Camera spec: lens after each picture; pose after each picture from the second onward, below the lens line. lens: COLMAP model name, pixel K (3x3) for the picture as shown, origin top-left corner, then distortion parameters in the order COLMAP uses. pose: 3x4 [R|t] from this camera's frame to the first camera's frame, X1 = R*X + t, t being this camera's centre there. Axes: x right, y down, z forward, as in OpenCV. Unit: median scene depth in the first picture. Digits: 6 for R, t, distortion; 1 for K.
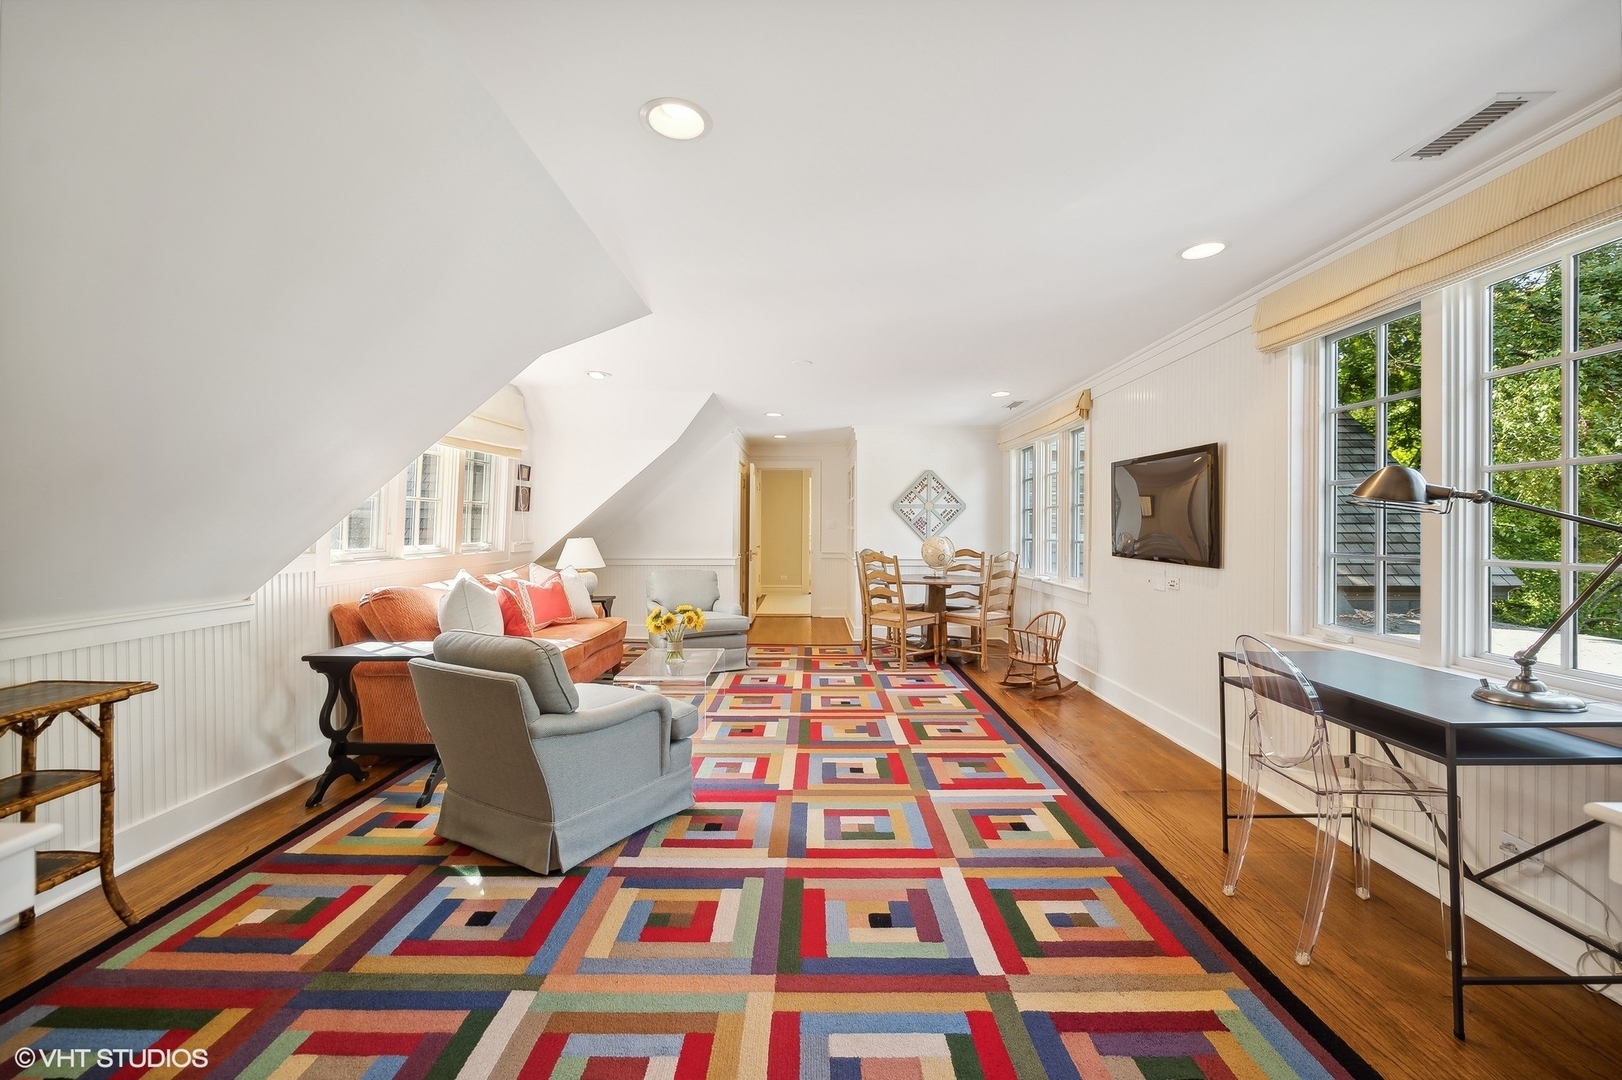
lens RADIAL K [[655.9, 0, 795.1], [0, 655.9, 534.3], [0, 0, 1]] dist [0.000438, -0.000749]
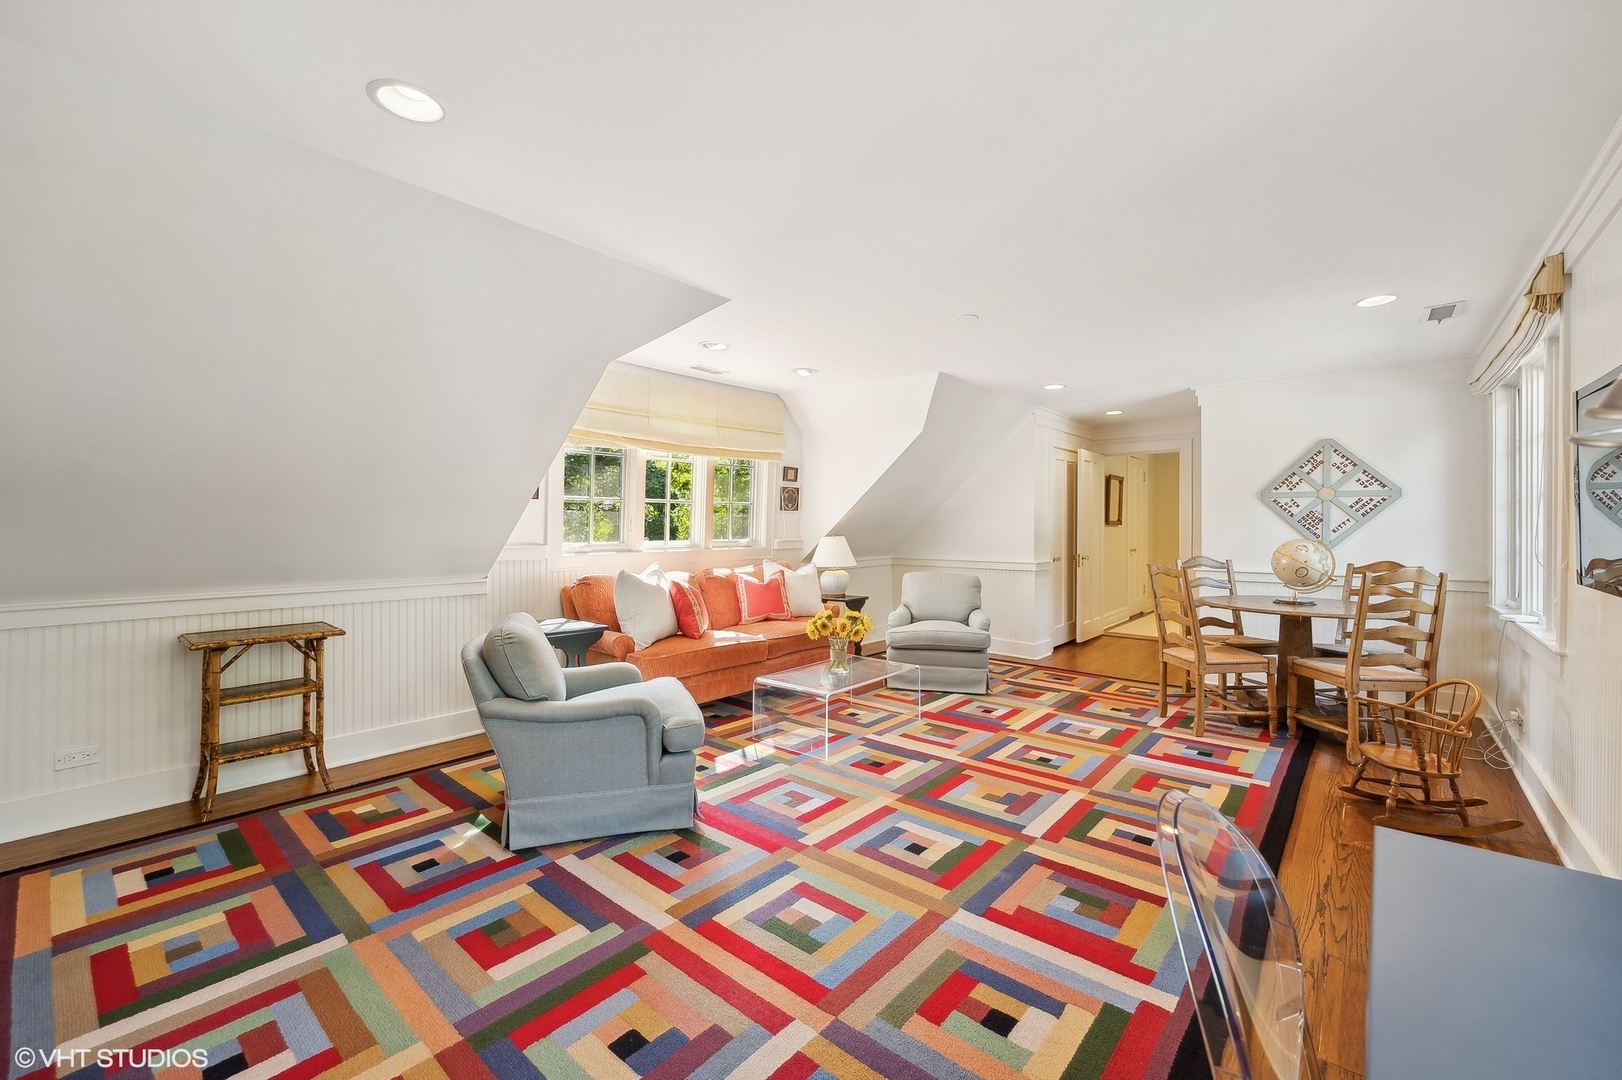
lens RADIAL K [[655.9, 0, 807.0], [0, 655.9, 529.3], [0, 0, 1]] dist [0.000438, -0.000749]
pose [[0.763729, 0.002668, -0.645531, 0.484048], [-0.007861, 0.999956, -0.005168, 0.000071], [0.645489, 0.009021, 0.763717, 0.347107]]
